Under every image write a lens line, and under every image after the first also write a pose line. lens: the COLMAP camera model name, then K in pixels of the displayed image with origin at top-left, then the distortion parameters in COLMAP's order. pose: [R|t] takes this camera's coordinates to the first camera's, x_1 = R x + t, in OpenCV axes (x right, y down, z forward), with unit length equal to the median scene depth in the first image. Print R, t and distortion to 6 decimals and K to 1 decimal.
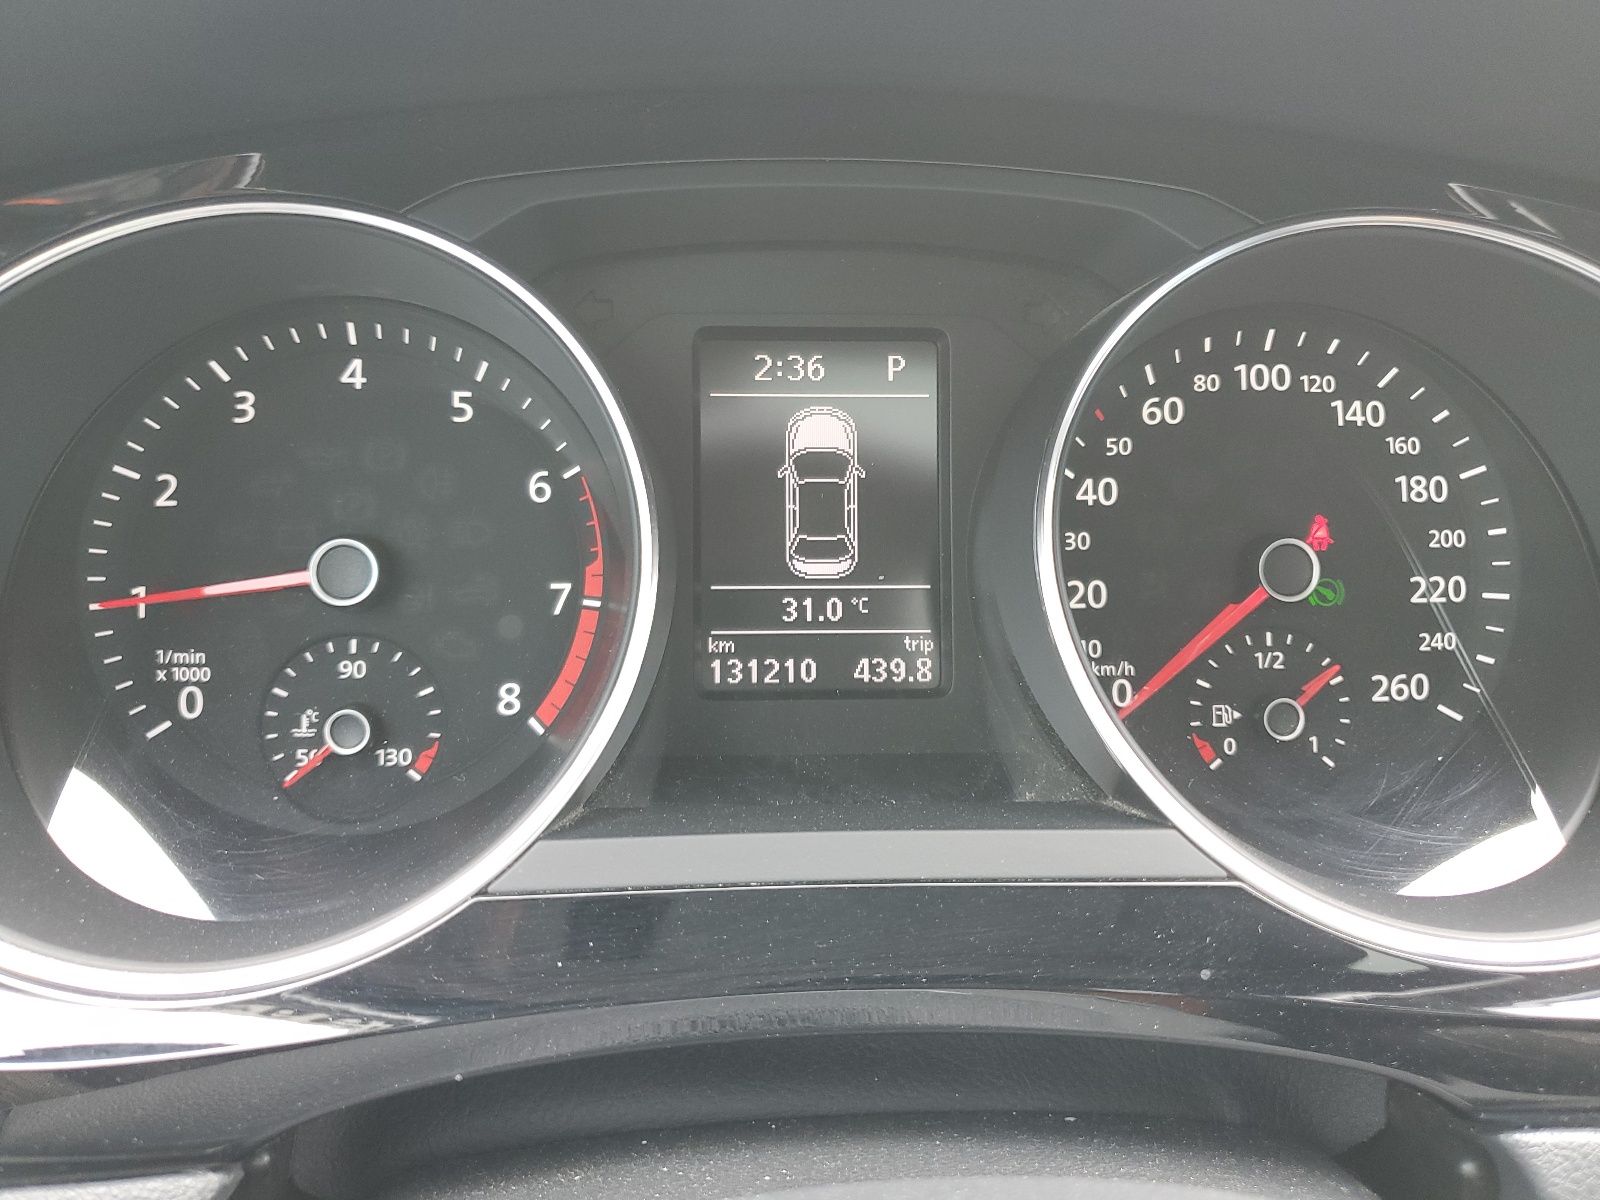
lens RADIAL K [[1223.7, 0, 797.2], [0, 1223.7, 599.5], [0, 0, 1]] dist [-0.014560, -0.004464]
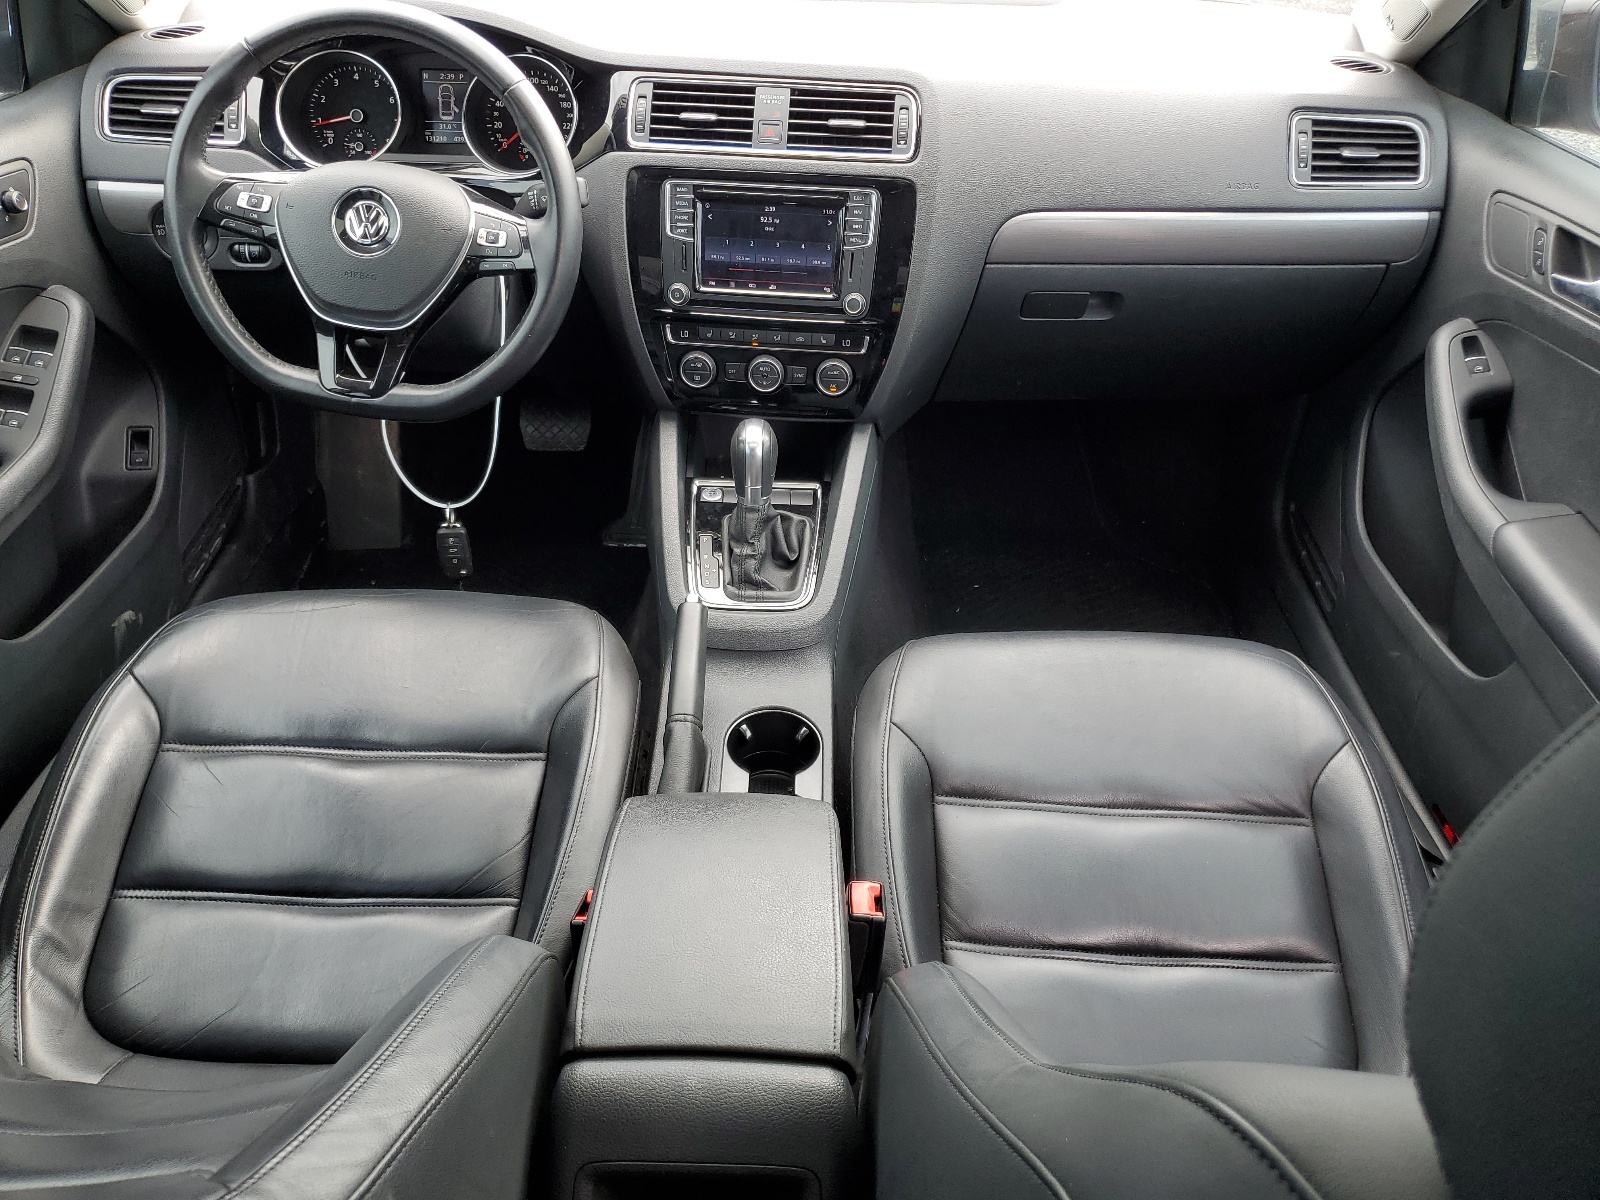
lens RADIAL K [[1223.7, 0, 803.0], [0, 1223.7, 597.2], [0, 0, 1]] dist [-0.014560, -0.004464]
pose [[0.998137, 0.046482, -0.039516, 1.905728], [-0.032893, 0.955512, 0.293113, 0.366050], [0.051382, -0.291267, 0.955261, -4.651681]]
